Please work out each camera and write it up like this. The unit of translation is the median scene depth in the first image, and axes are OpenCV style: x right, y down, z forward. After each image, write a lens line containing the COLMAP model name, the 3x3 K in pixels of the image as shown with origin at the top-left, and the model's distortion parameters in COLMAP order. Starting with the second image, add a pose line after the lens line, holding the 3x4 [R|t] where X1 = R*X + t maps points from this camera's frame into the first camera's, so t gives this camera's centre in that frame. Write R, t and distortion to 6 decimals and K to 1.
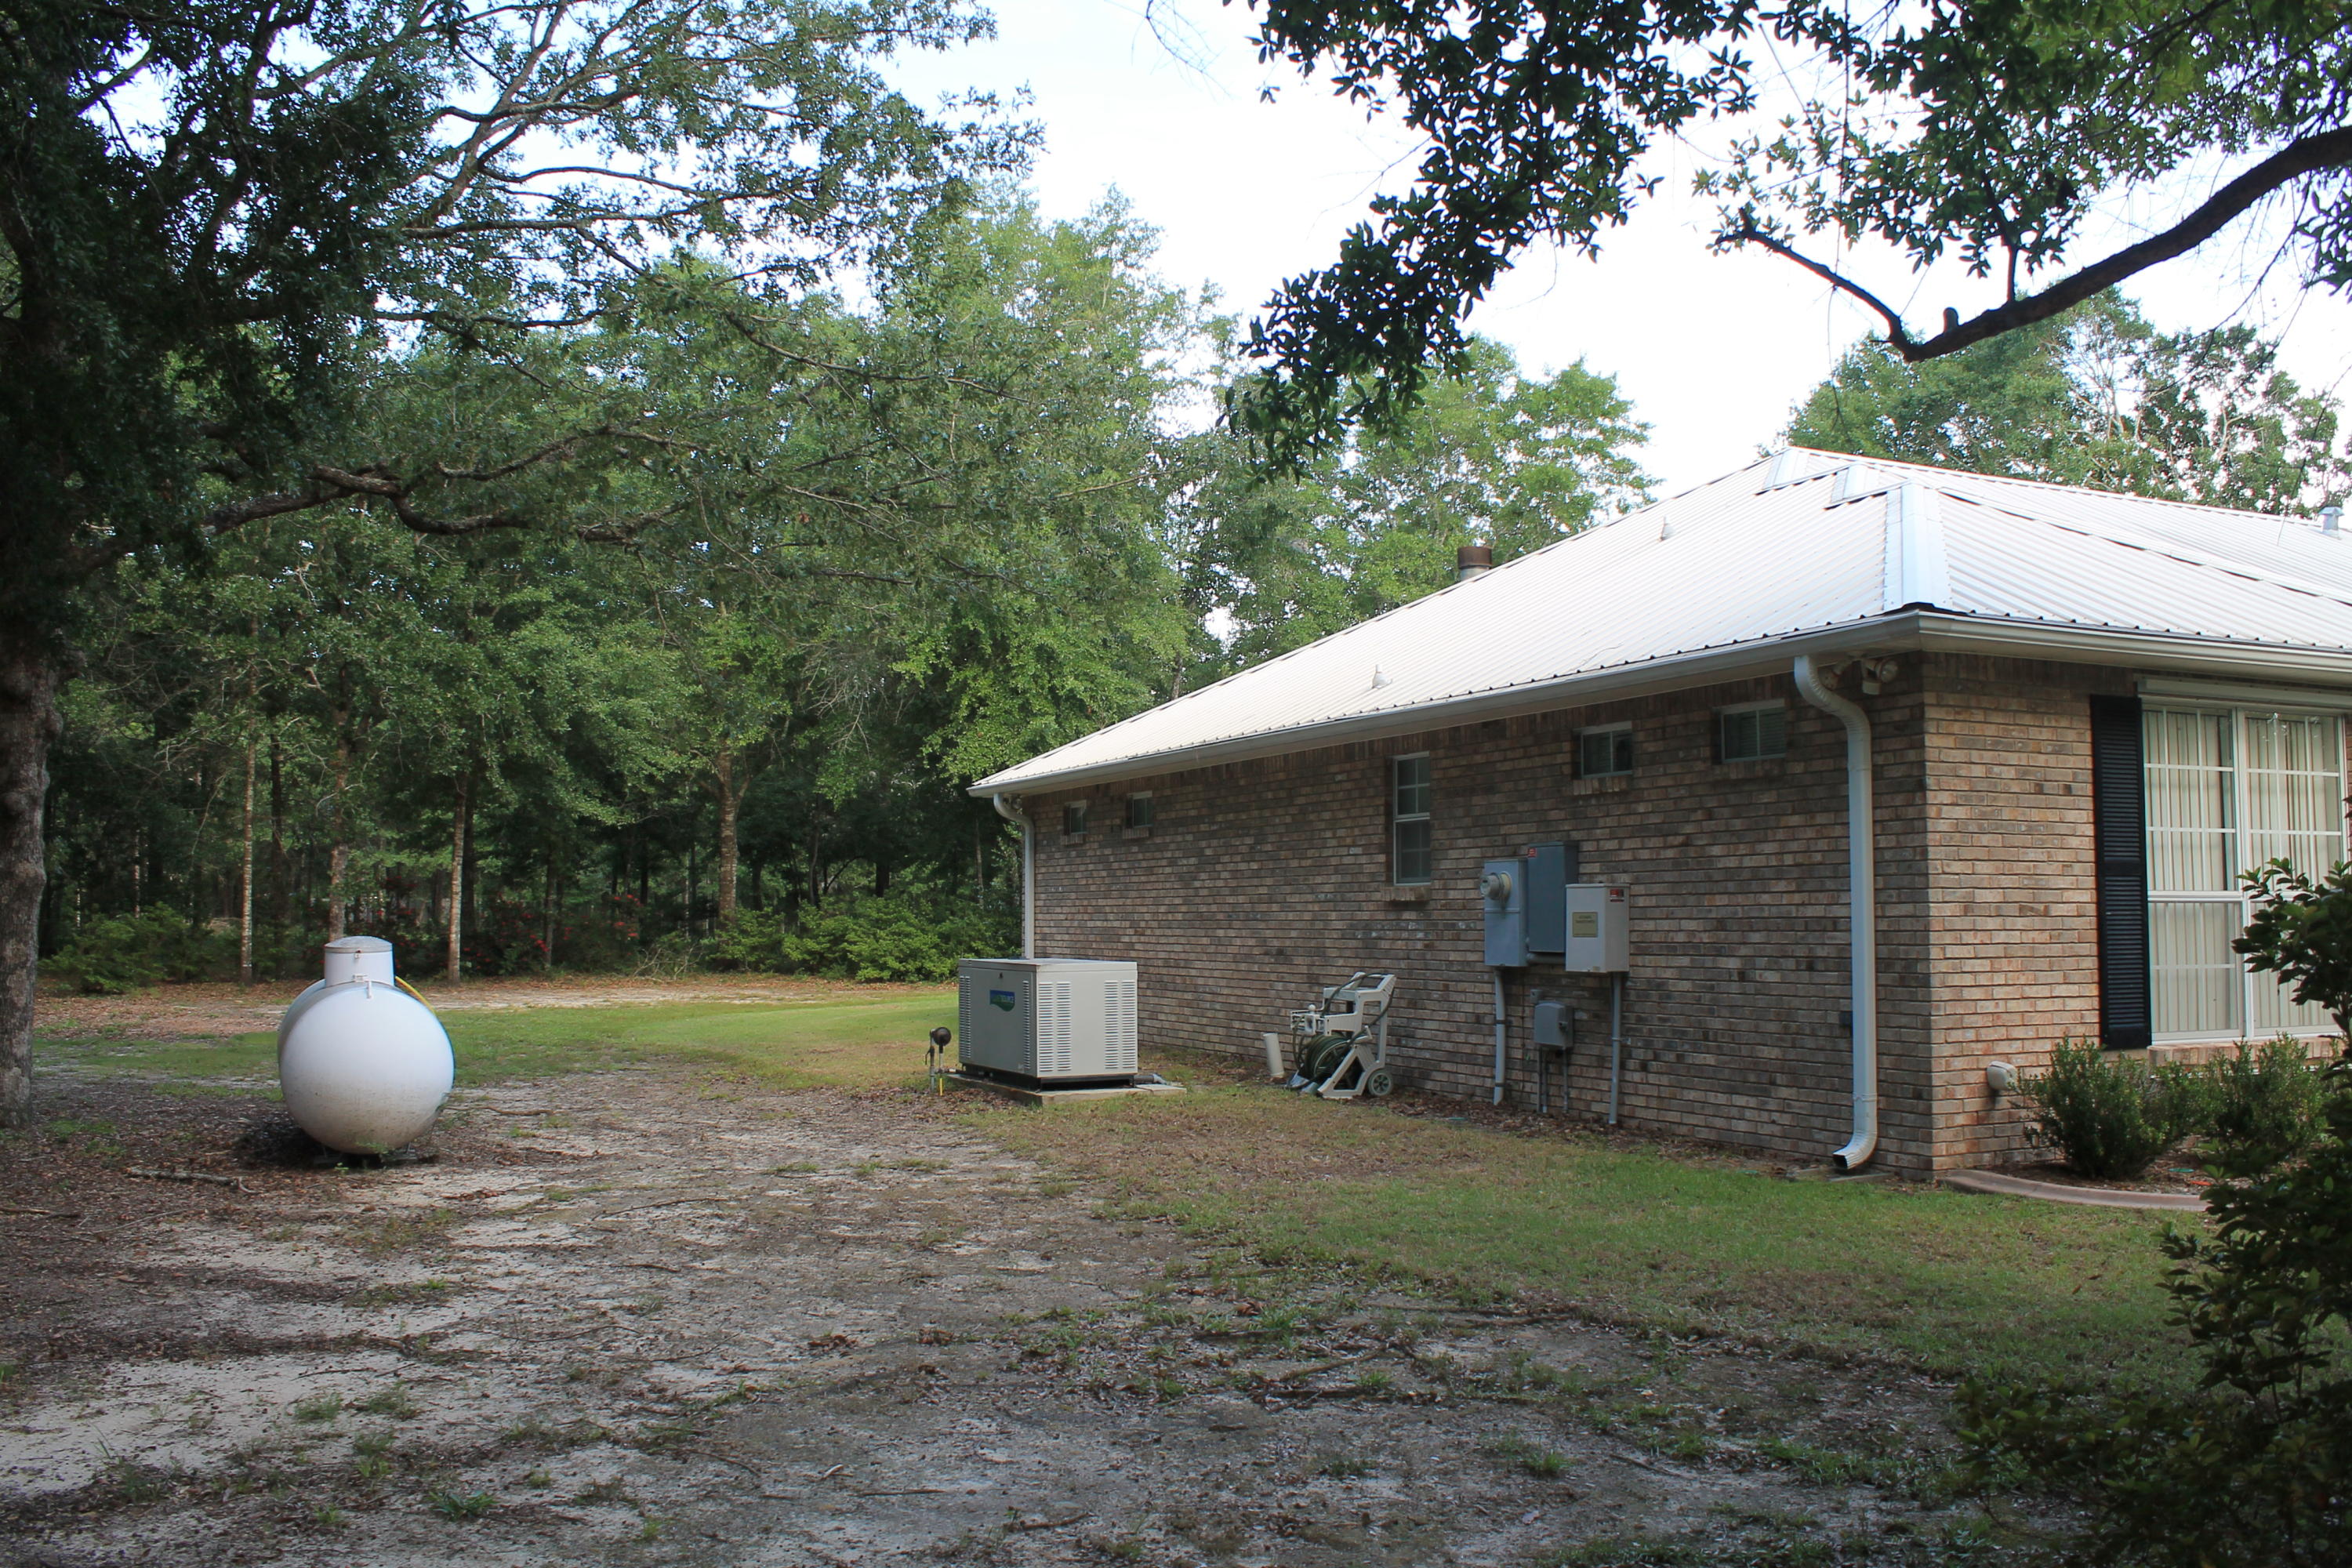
lens RADIAL K [[1985.5, 0, 1171.5], [0, 1985.5, 786.4], [0, 0, 1]] dist [-0.161764, 0.133883]
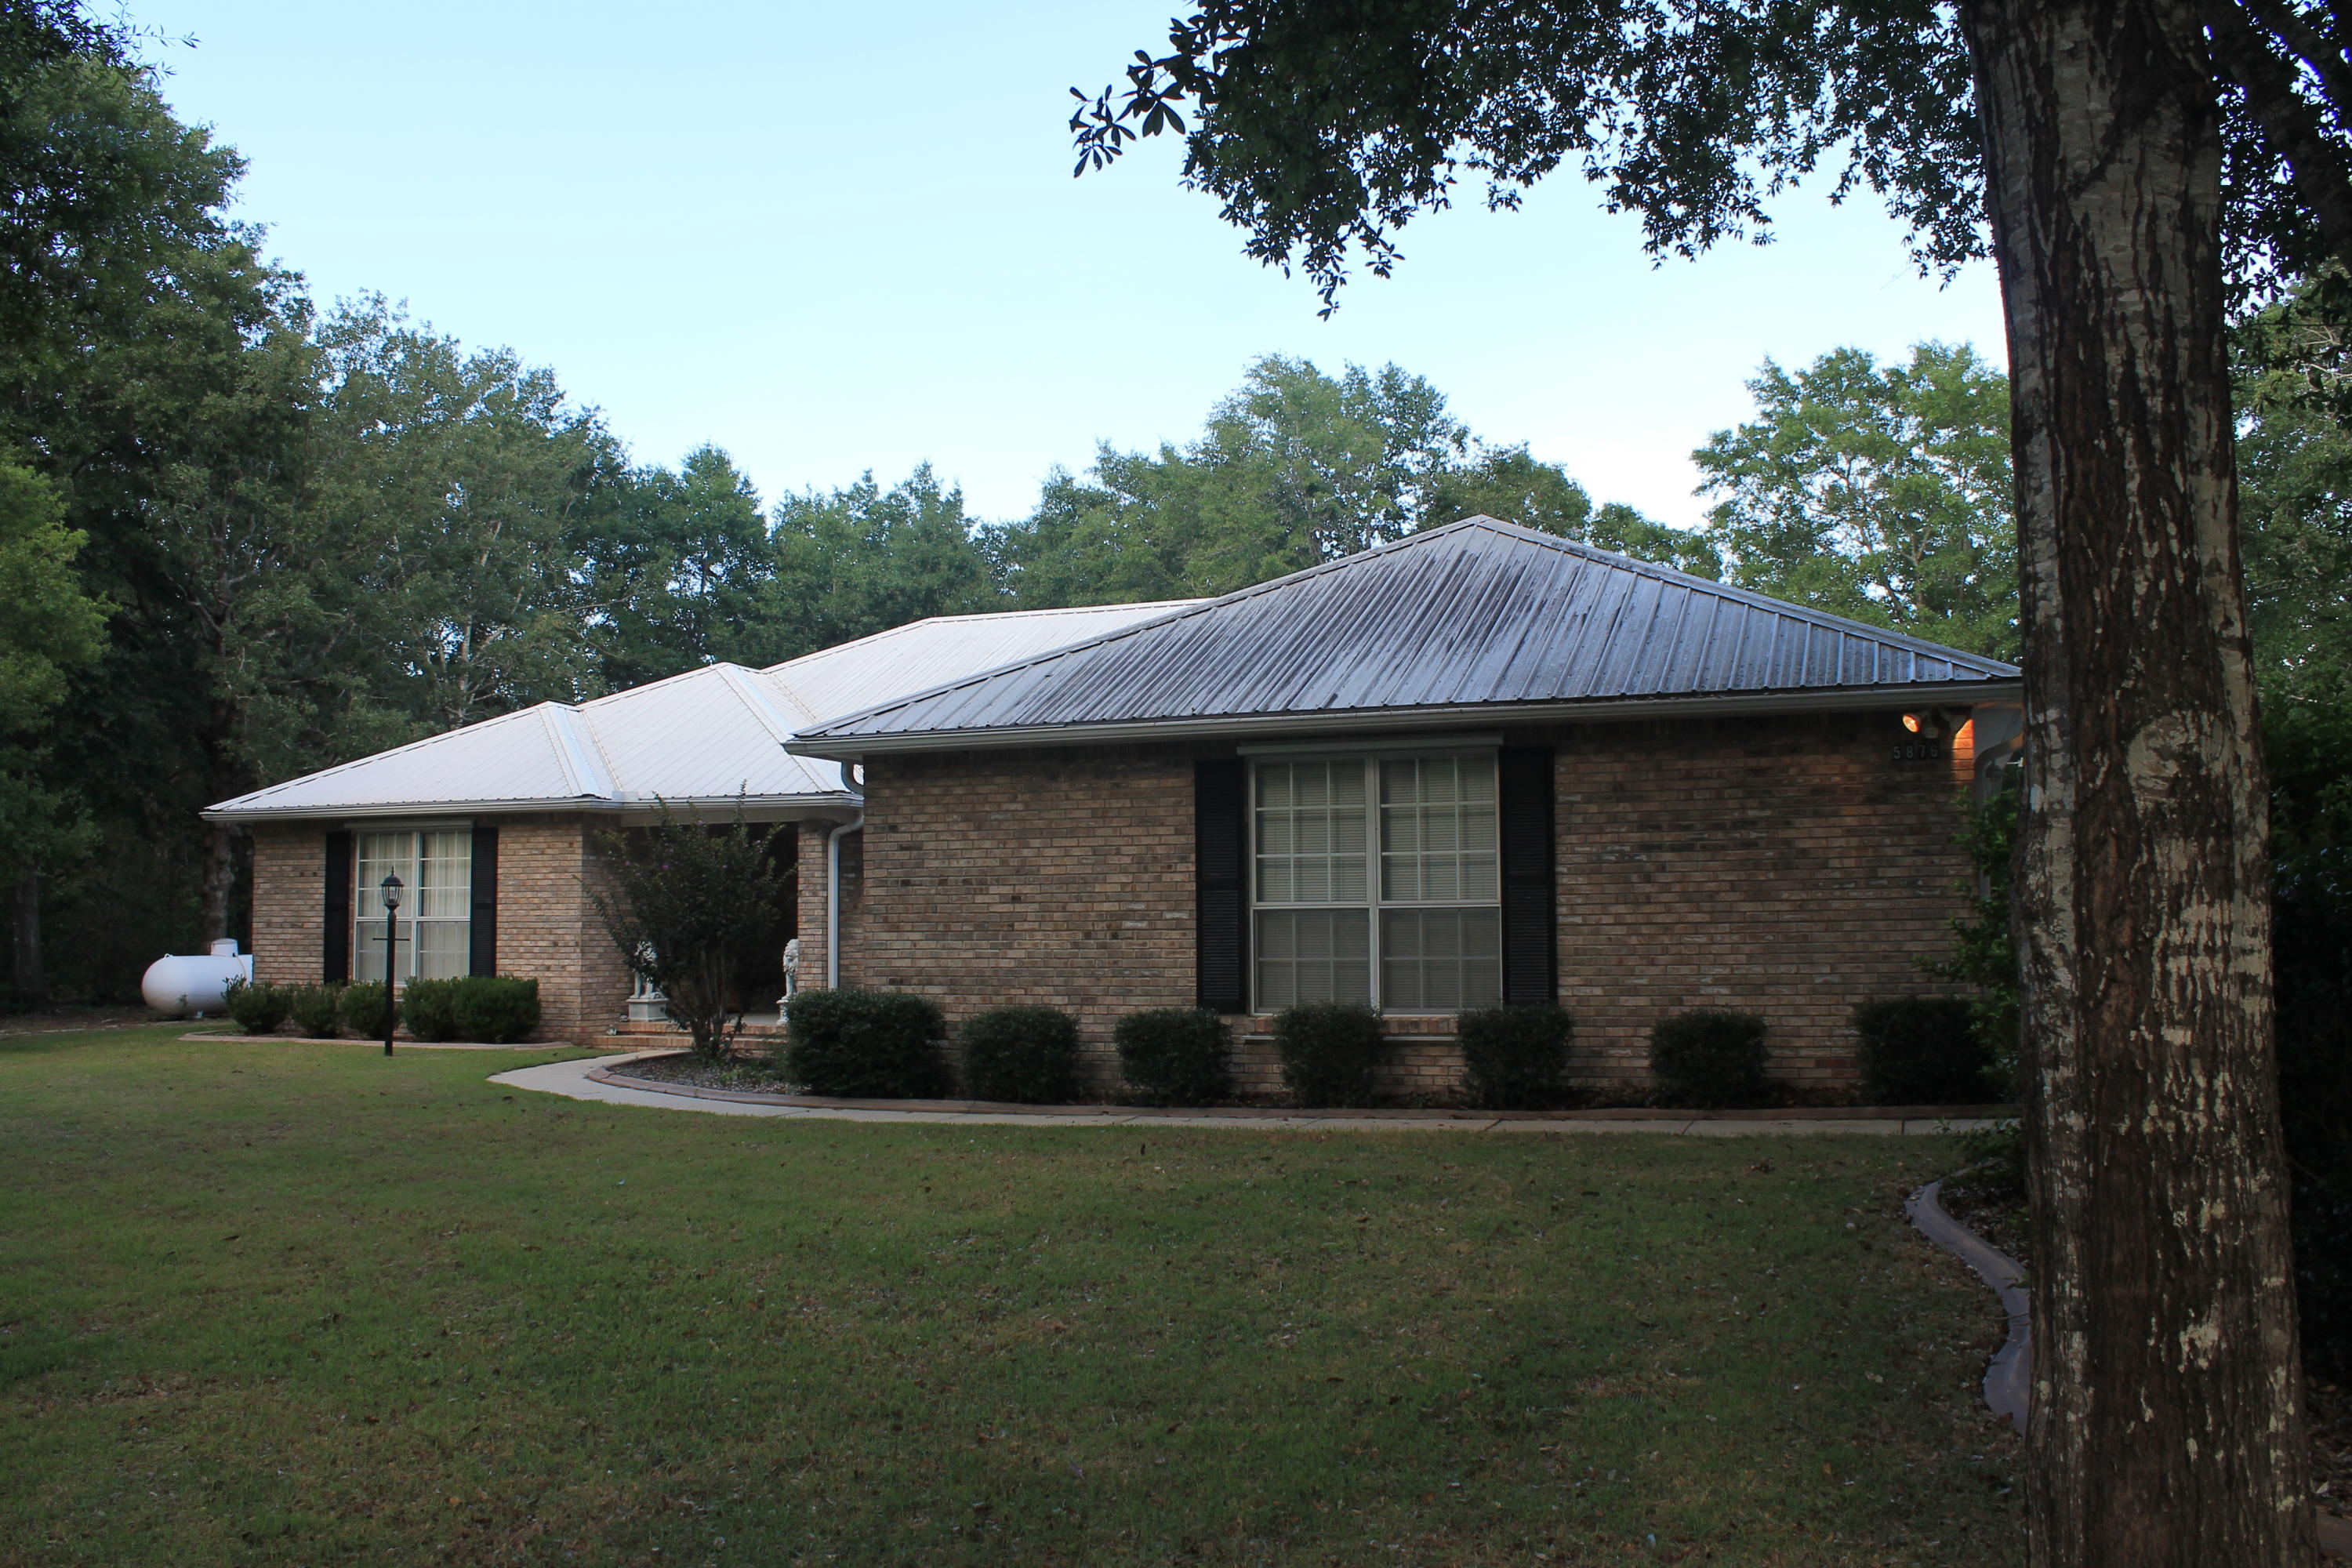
lens RADIAL K [[1985.5, 0, 1171.5], [0, 1985.5, 786.4], [0, 0, 1]] dist [-0.161764, 0.133883]
pose [[0.712047, -0.058730, -0.699671, 2.875411], [0.053827, 0.998129, -0.029002, 0.019715], [0.700066, -0.017011, 0.713876, 0.054465]]
